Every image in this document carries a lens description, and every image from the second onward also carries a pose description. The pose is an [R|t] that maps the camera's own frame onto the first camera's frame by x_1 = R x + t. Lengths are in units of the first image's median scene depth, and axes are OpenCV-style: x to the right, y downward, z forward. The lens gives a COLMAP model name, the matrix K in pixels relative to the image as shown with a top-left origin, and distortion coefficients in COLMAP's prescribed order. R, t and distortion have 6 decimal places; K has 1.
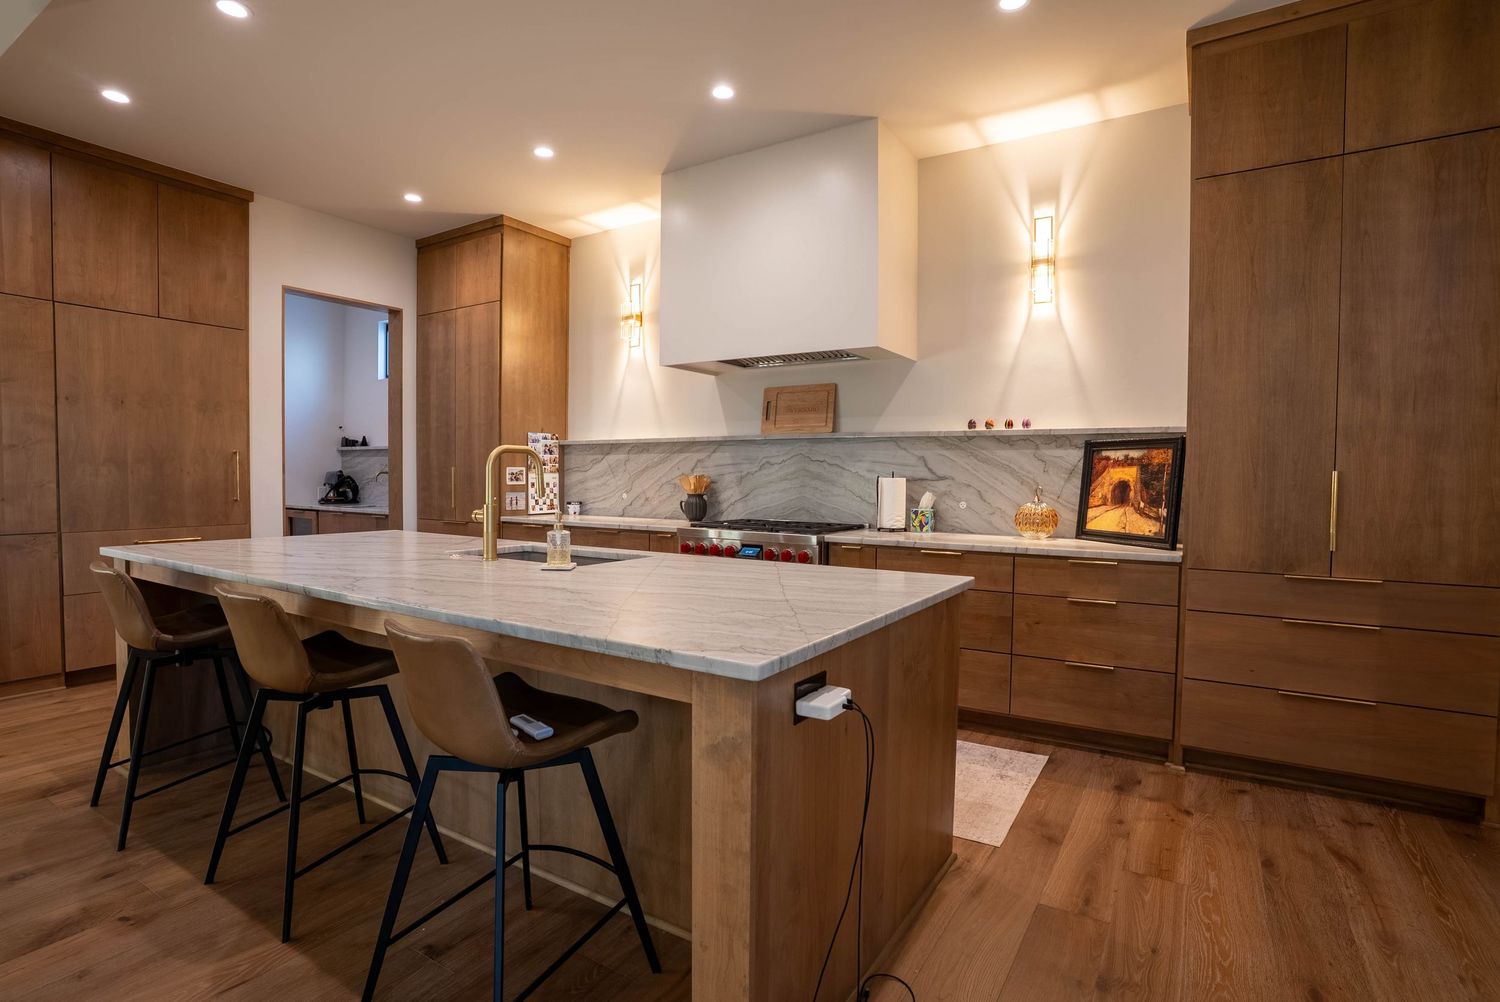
lens RADIAL K [[737.8, 0, 754.5], [0, 737.8, 502.2], [0, 0, 1]] dist [-0.081081, 0.035623]
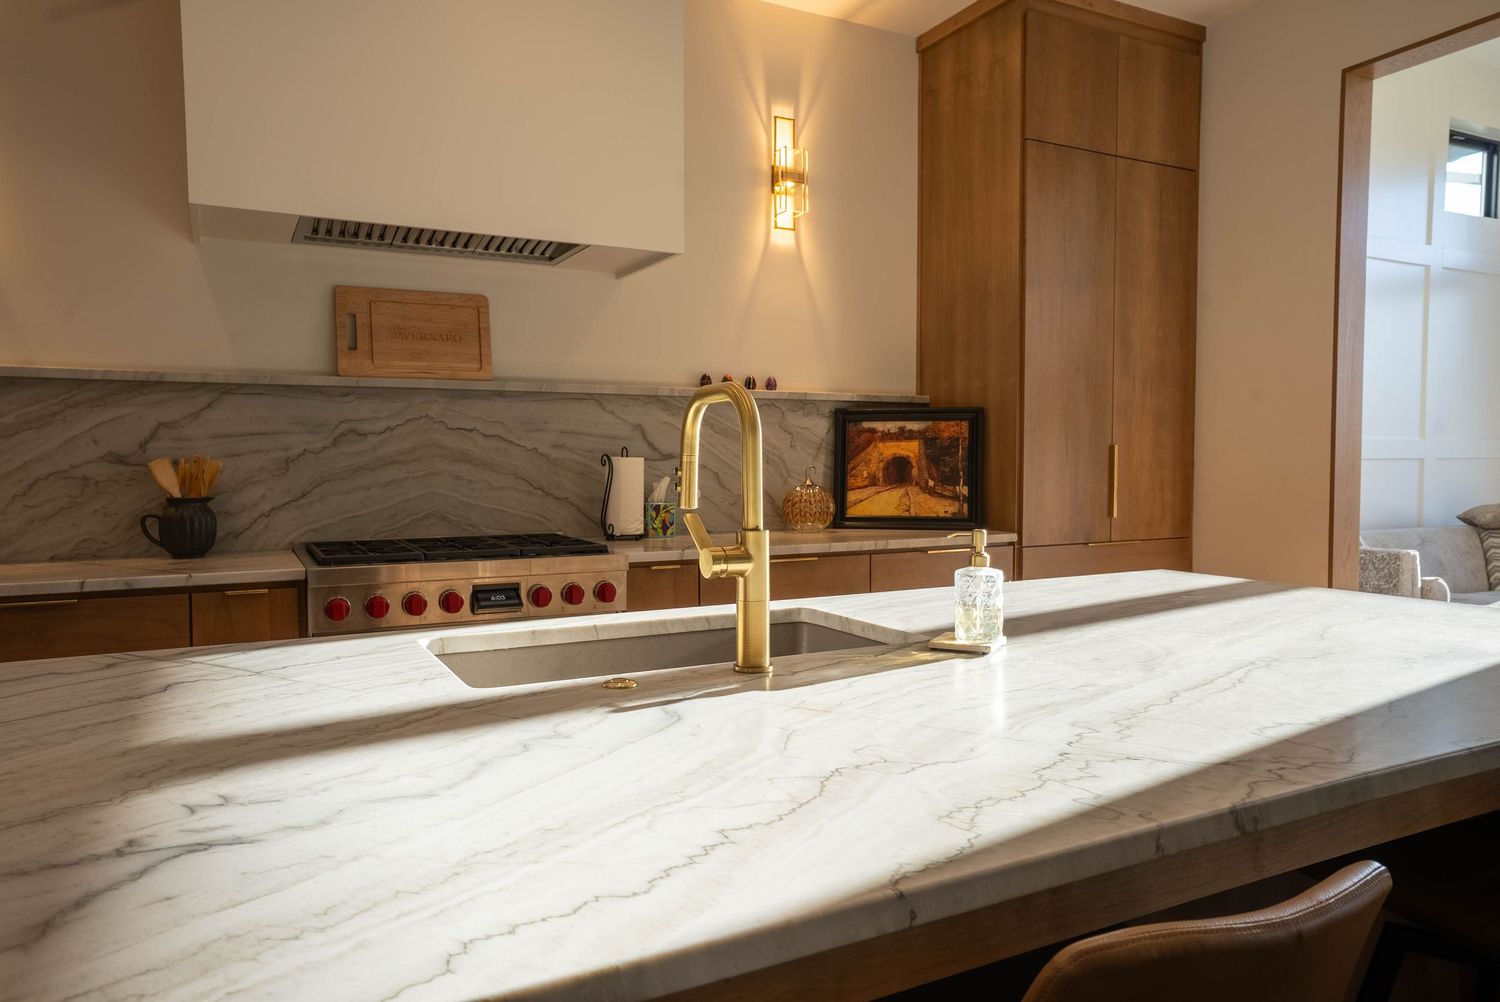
lens RADIAL K [[1004.4, 0, 750.0], [0, 1004.4, 501.0], [0, 0, 1]] dist [-0.029673, 0.061813]
pose [[0.500607, -0.047805, 0.864354, -0.494802], [0.038506, 0.998715, 0.032935, -0.018280], [-0.864818, 0.016795, 0.501805, 0.436498]]
